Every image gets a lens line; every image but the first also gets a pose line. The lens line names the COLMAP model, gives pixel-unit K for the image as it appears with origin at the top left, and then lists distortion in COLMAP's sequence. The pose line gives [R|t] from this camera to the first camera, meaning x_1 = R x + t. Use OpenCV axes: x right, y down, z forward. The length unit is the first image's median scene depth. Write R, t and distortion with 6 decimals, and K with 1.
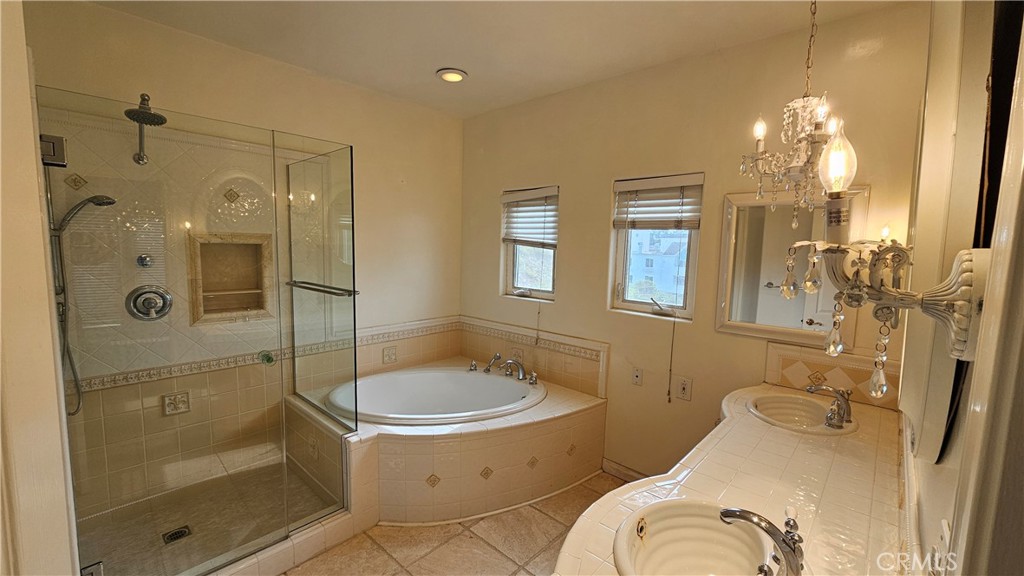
lens RADIAL K [[418.8, 0, 515.3], [0, 418.8, 287.7], [0, 0, 1]] dist [0.000878, 0.000295]
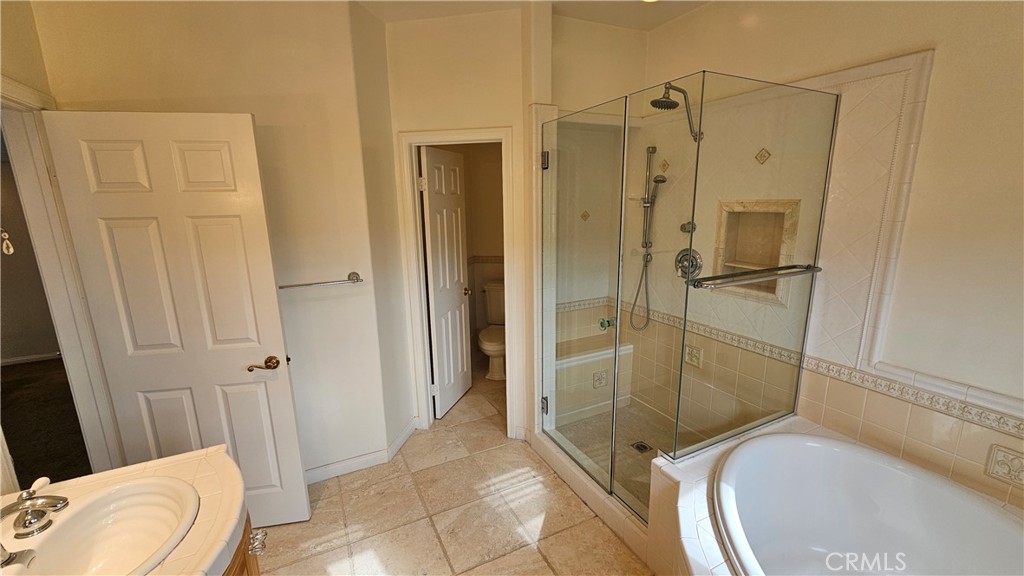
lens RADIAL K [[418.8, 0, 514.0], [0, 418.8, 293.8], [0, 0, 1]] dist [0.000878, 0.000295]
pose [[-0.349504, 0.186433, -0.918199, 0.348291], [-0.086264, 0.969438, 0.229672, -0.098706], [0.932955, 0.159479, -0.322740, 0.851622]]
